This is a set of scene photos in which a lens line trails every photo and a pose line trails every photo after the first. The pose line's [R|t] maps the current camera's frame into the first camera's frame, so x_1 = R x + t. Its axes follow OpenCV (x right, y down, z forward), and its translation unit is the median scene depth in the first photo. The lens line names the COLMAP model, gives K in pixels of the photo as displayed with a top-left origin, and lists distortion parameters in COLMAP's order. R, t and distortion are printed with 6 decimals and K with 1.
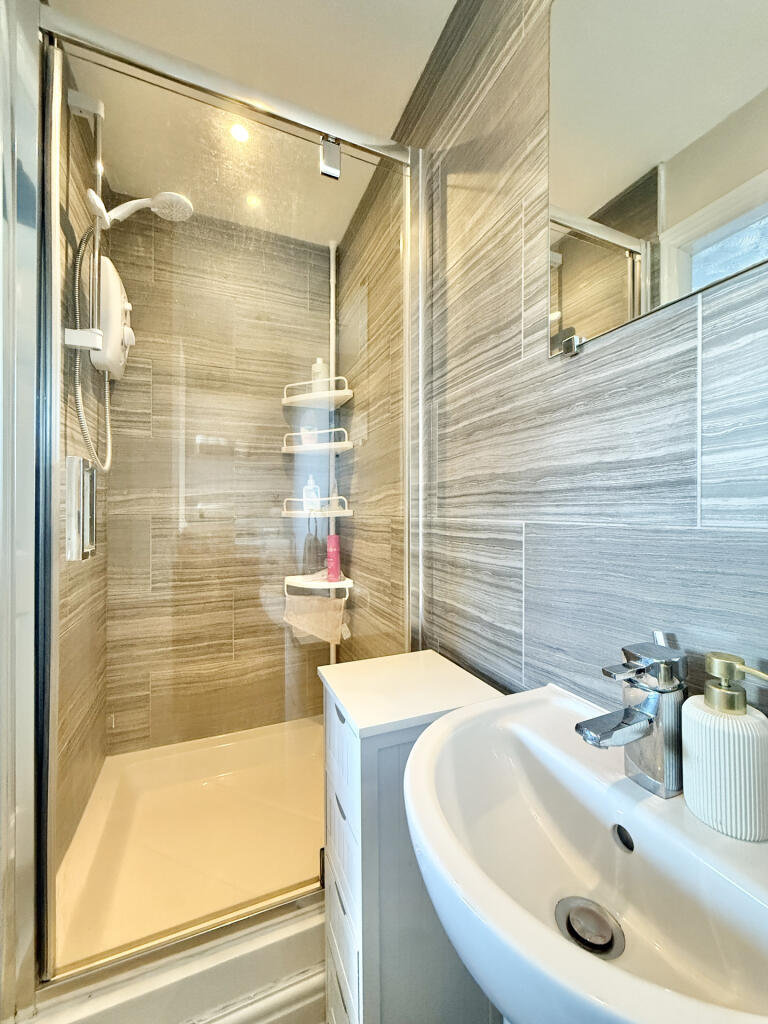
lens RADIAL K [[409.5, 0, 384.0], [0, 409.5, 512.0], [0, 0, 1]] dist [0.000731, 0.000132]
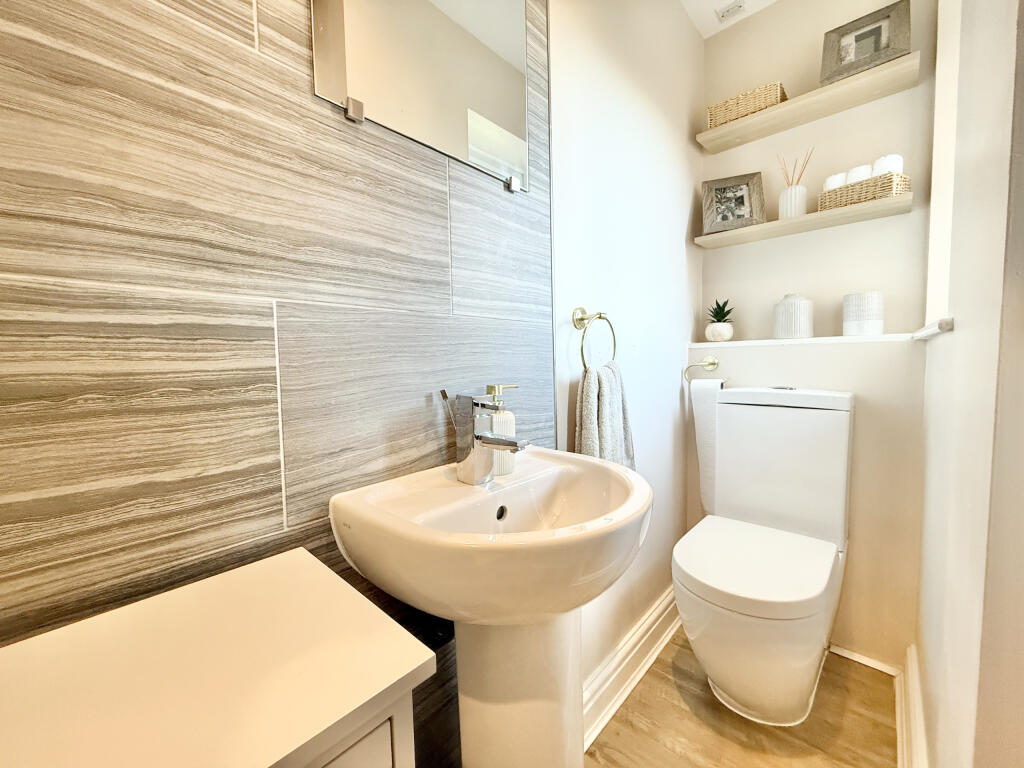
lens RADIAL K [[409.5, 0, 512.0], [0, 409.5, 384.0], [0, 0, 1]] dist [0.000731, 0.000132]
pose [[-0.417687, -0.049128, 0.907262, -0.467872], [0.017132, 0.997934, 0.061925, 0.131532], [-0.908430, 0.041409, -0.415982, 0.935308]]
